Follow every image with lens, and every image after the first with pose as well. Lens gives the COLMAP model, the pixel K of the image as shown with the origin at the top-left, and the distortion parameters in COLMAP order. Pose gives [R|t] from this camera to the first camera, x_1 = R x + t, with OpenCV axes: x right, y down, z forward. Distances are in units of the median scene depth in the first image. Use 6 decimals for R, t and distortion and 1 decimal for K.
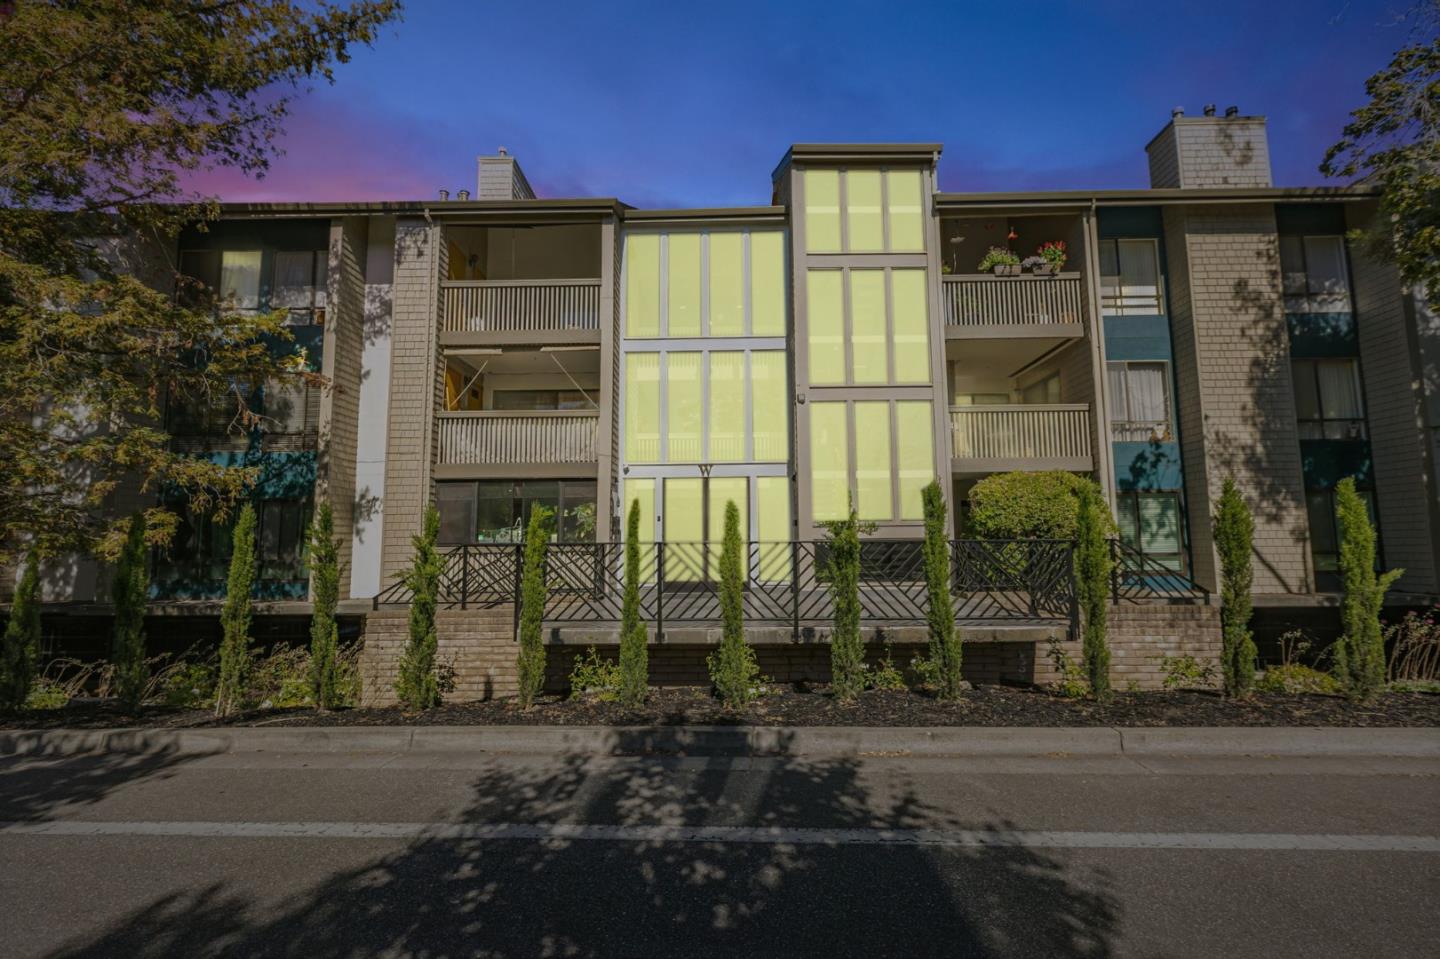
lens RADIAL K [[649.6, 0, 715.5], [0, 649.6, 477.9], [0, 0, 1]] dist [0.002673, 0.000000]
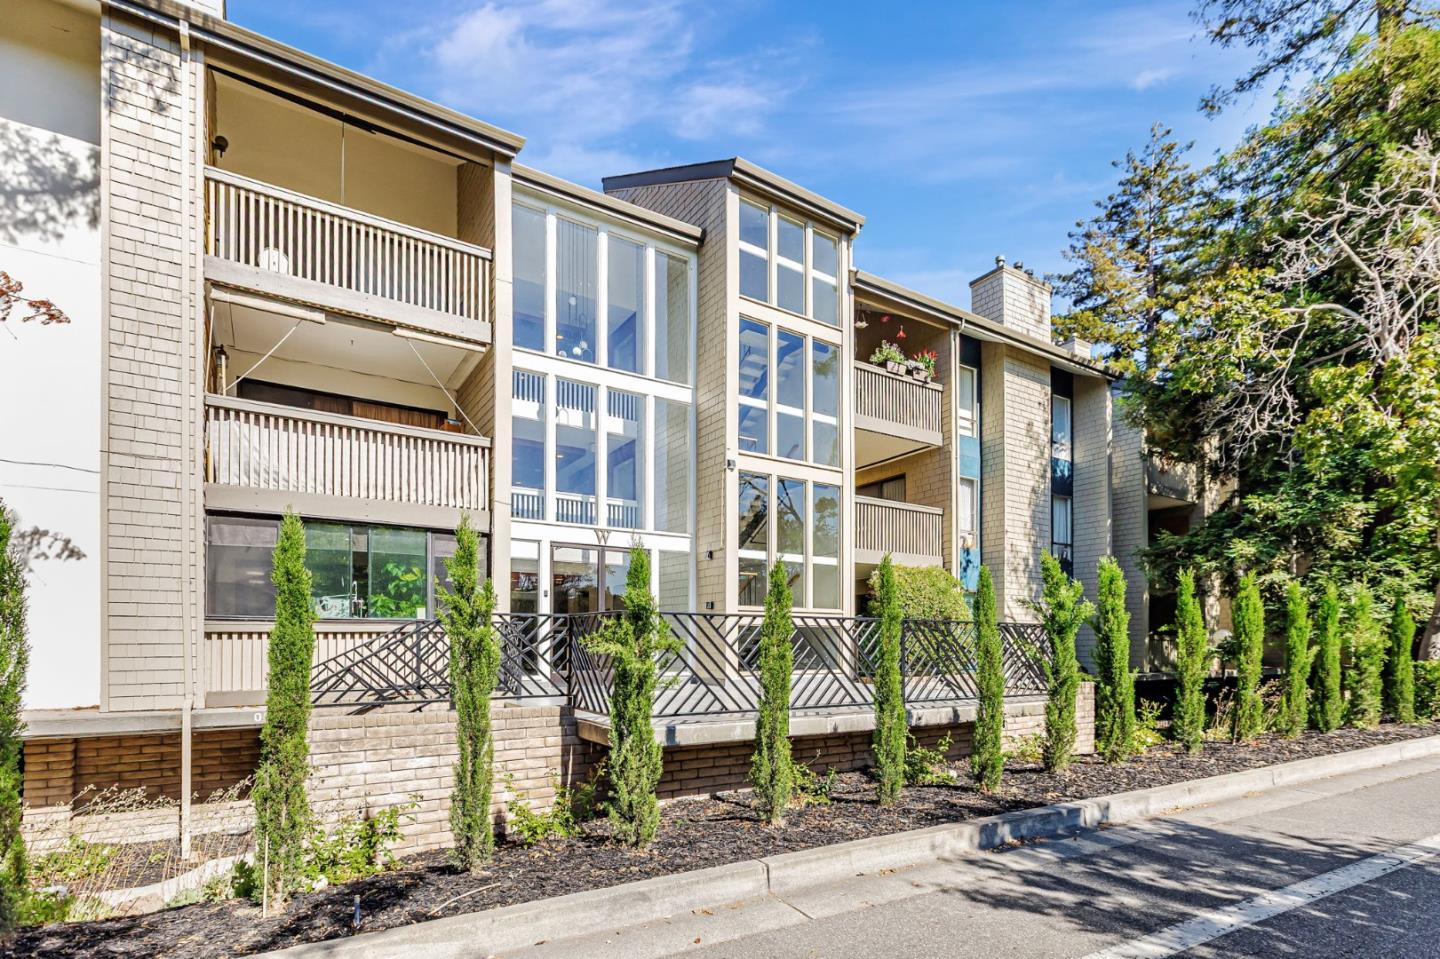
lens RADIAL K [[709.5, 0, 724.5], [0, 709.5, 641.9], [0, 0, 1]] dist [-0.001206, -0.000033]
pose [[0.830808, 0.012626, 0.556416, -0.403842], [-0.068149, 0.994527, 0.079189, 0.040972], [-0.552371, -0.103710, 0.827122, 0.185098]]
